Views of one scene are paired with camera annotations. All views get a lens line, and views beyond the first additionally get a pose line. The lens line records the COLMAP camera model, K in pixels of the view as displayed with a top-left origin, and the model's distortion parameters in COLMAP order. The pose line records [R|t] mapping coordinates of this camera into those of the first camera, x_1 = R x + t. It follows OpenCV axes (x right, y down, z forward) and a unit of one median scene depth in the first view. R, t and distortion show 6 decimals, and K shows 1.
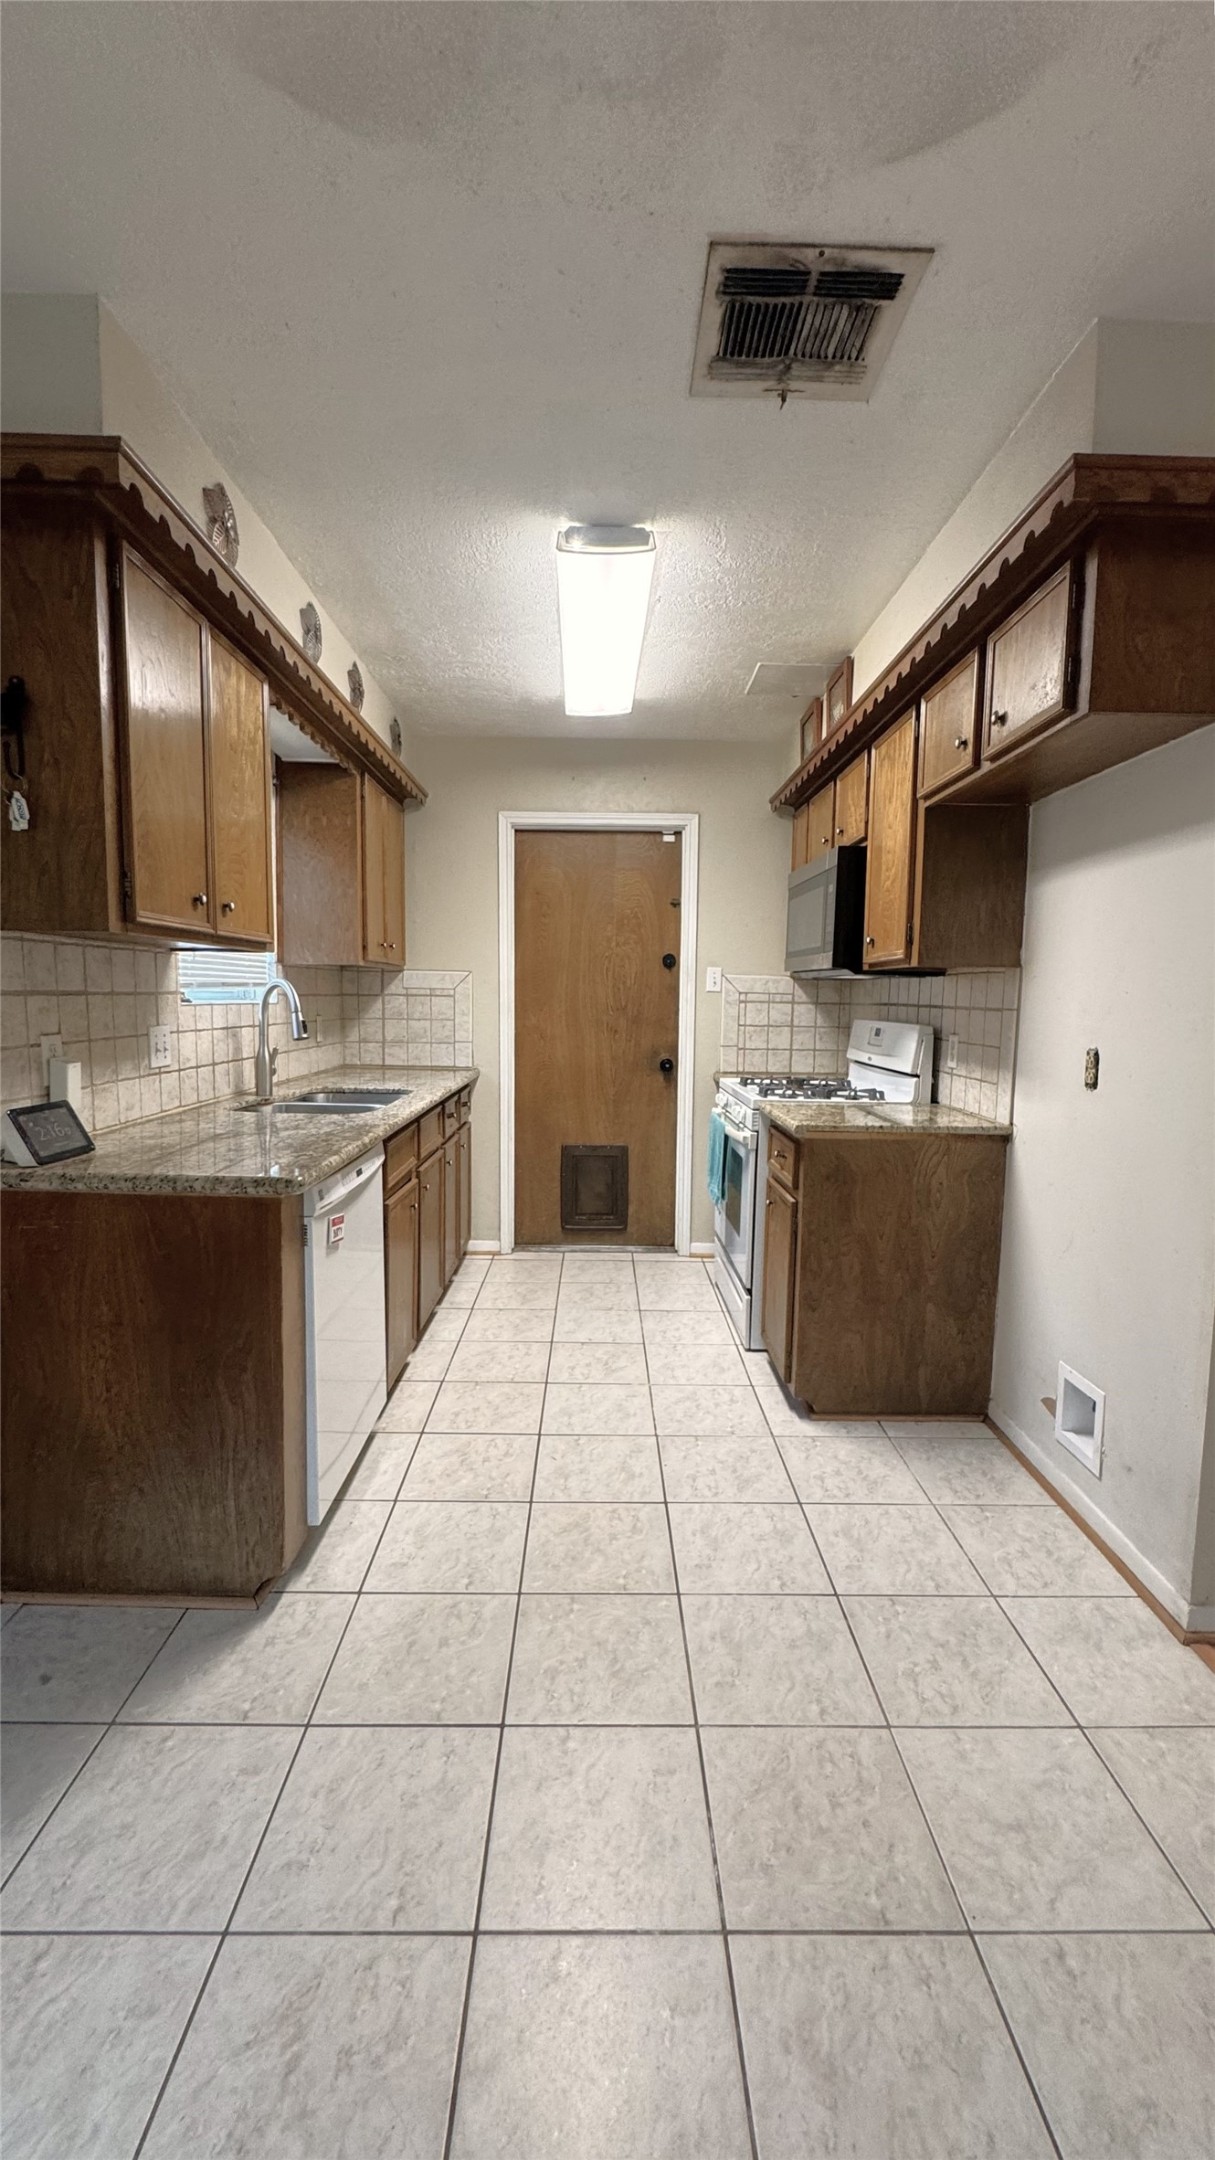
lens RADIAL K [[875.2, 0, 612.9], [0, 875.2, 1081.2], [0, 0, 1]] dist [0.000280, 0.000049]
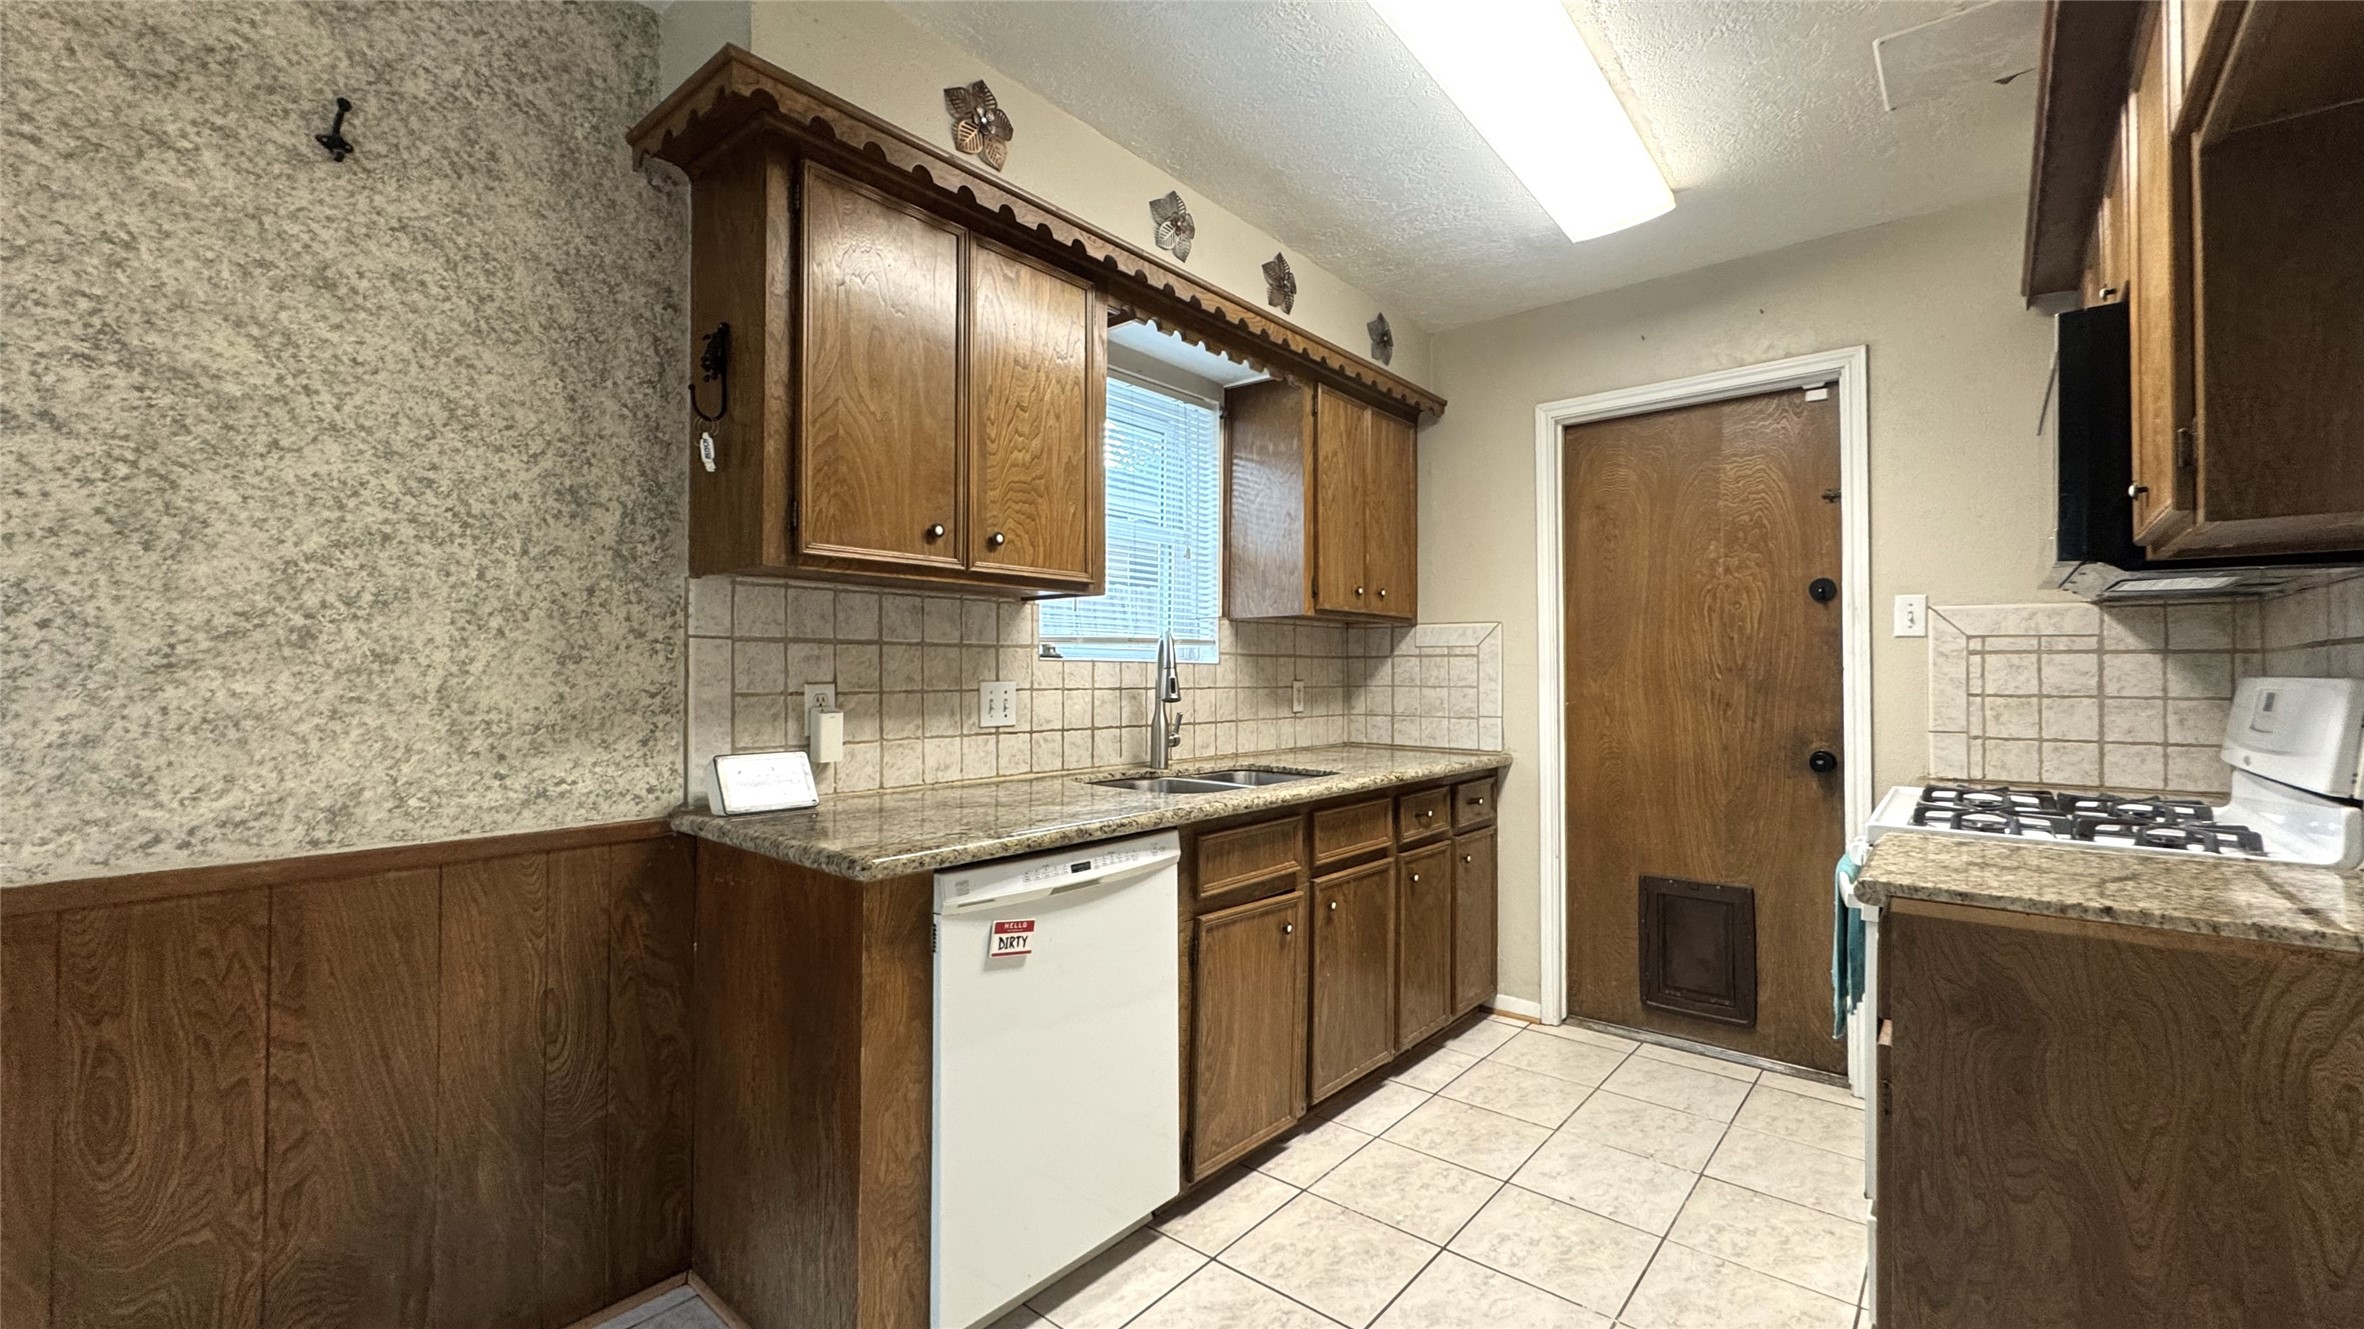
lens RADIAL K [[964.7, 0, 1183.2], [0, 964.7, 662.2], [0, 0, 1]] dist [-0.001455, -0.000266]
pose [[0.755455, -0.021066, -0.654862, 0.228765], [-0.055145, 0.993892, -0.095588, 0.002006], [0.652876, 0.108325, 0.749679, 0.290904]]
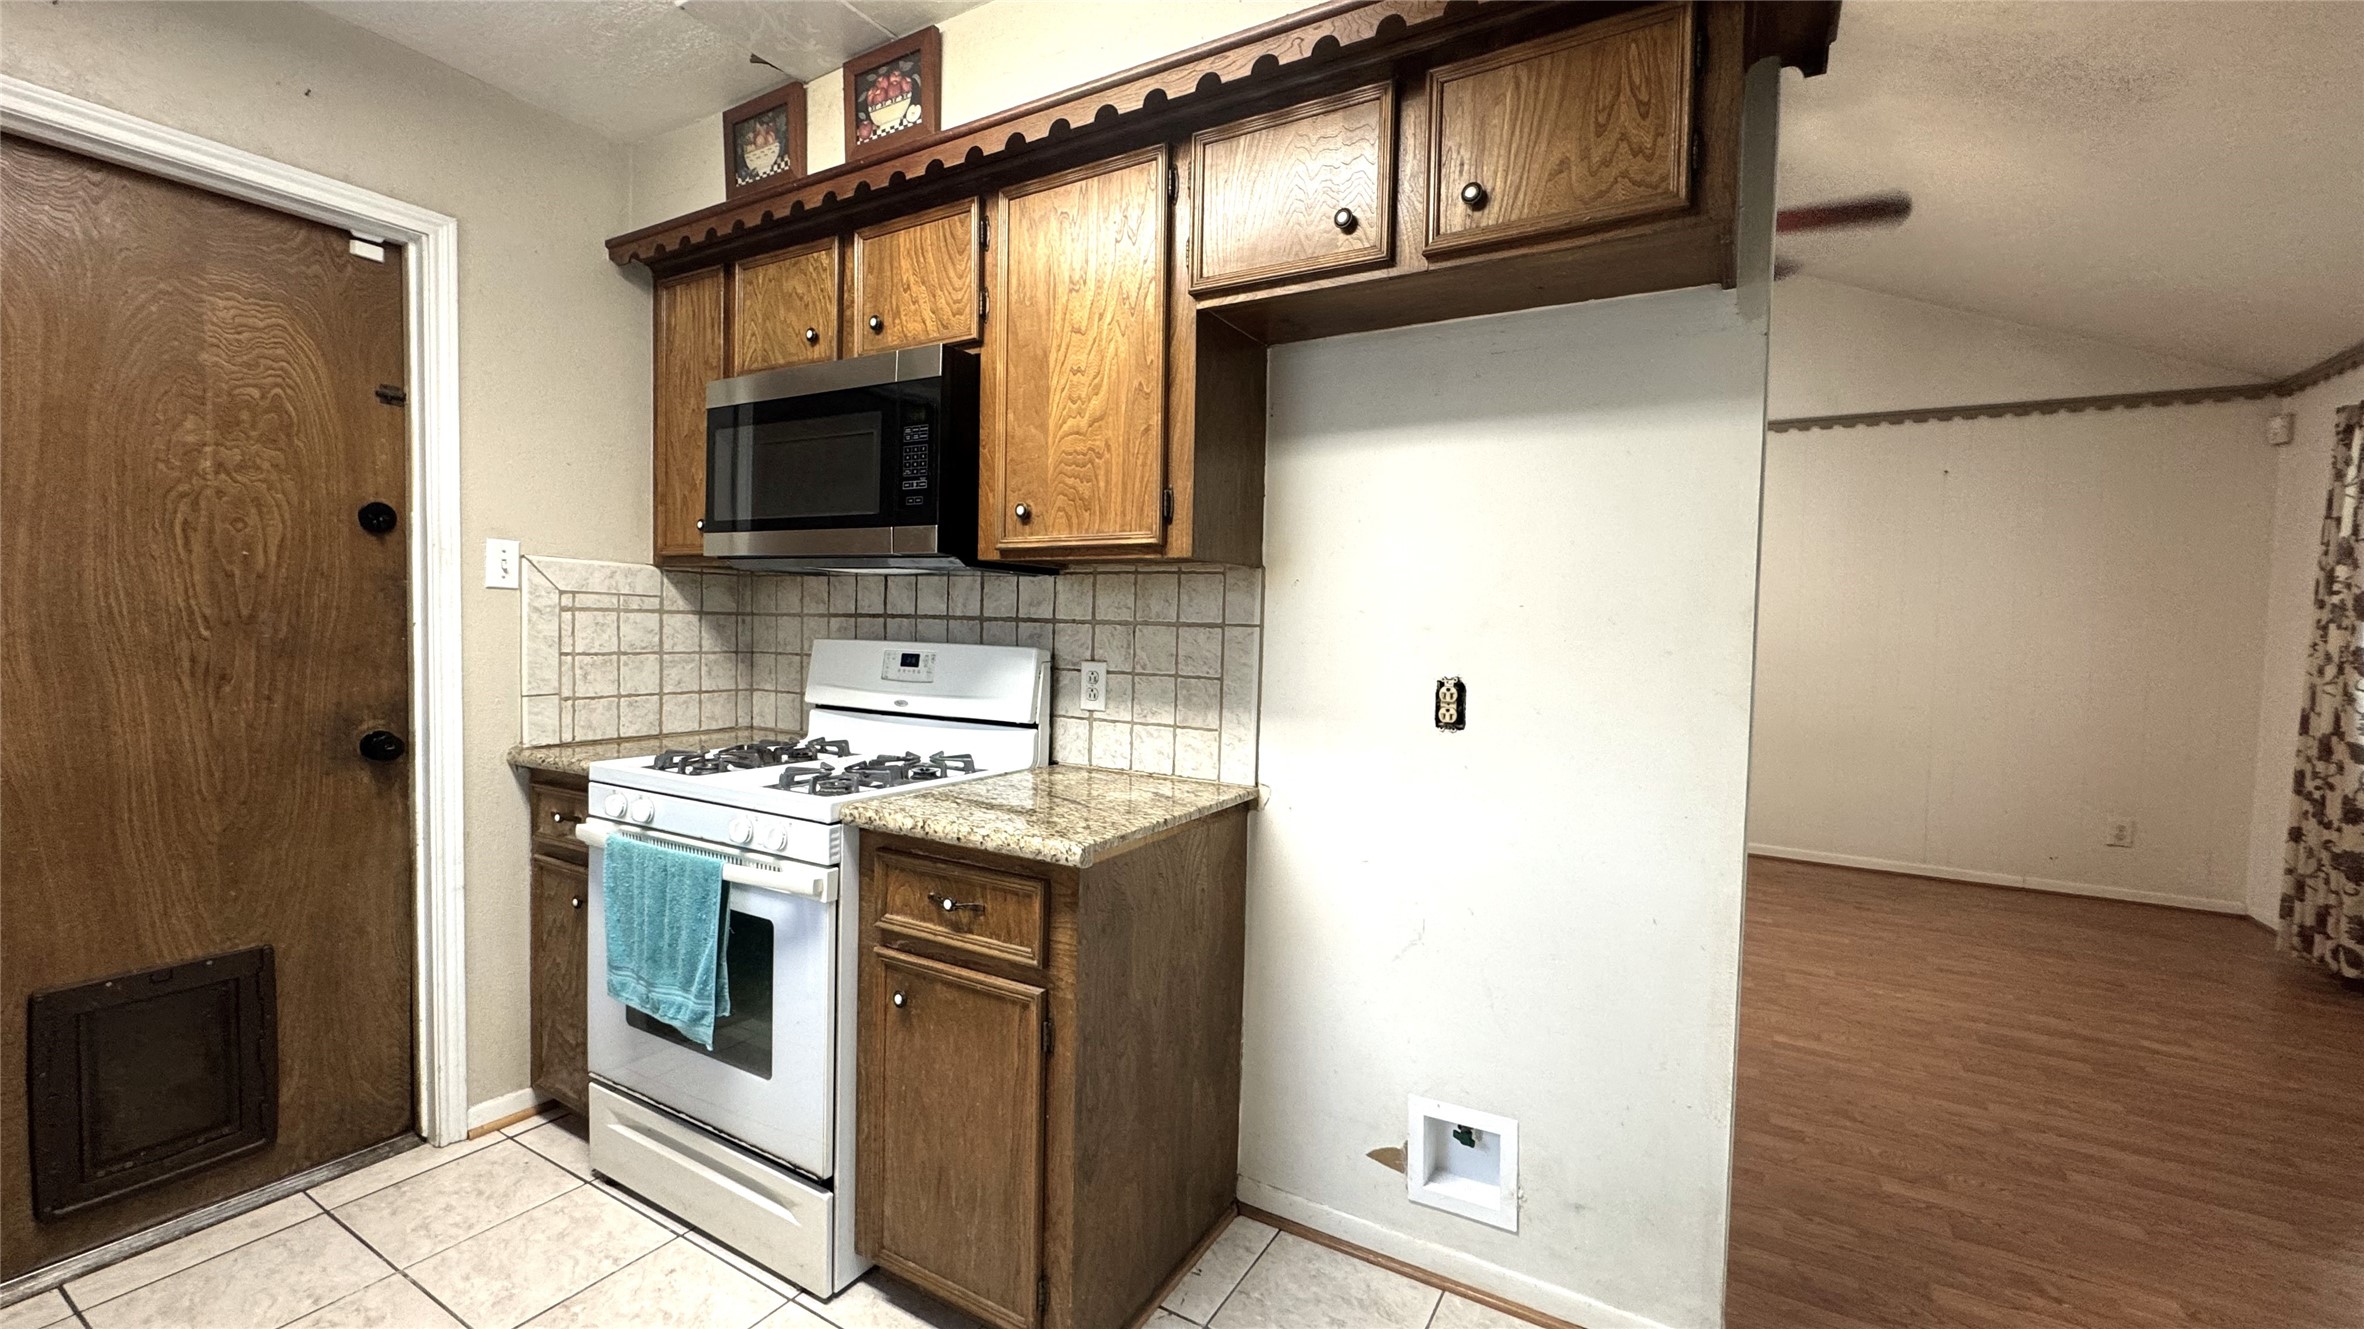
lens RADIAL K [[941.9, 0, 1182.8], [0, 941.9, 661.7], [0, 0, 1]] dist [-0.002333, -0.000173]
pose [[0.517749, -0.038249, 0.854677, -0.194801], [0.068464, 0.997649, 0.003173, -0.048586], [-0.852789, 0.056872, 0.519150, 0.535851]]
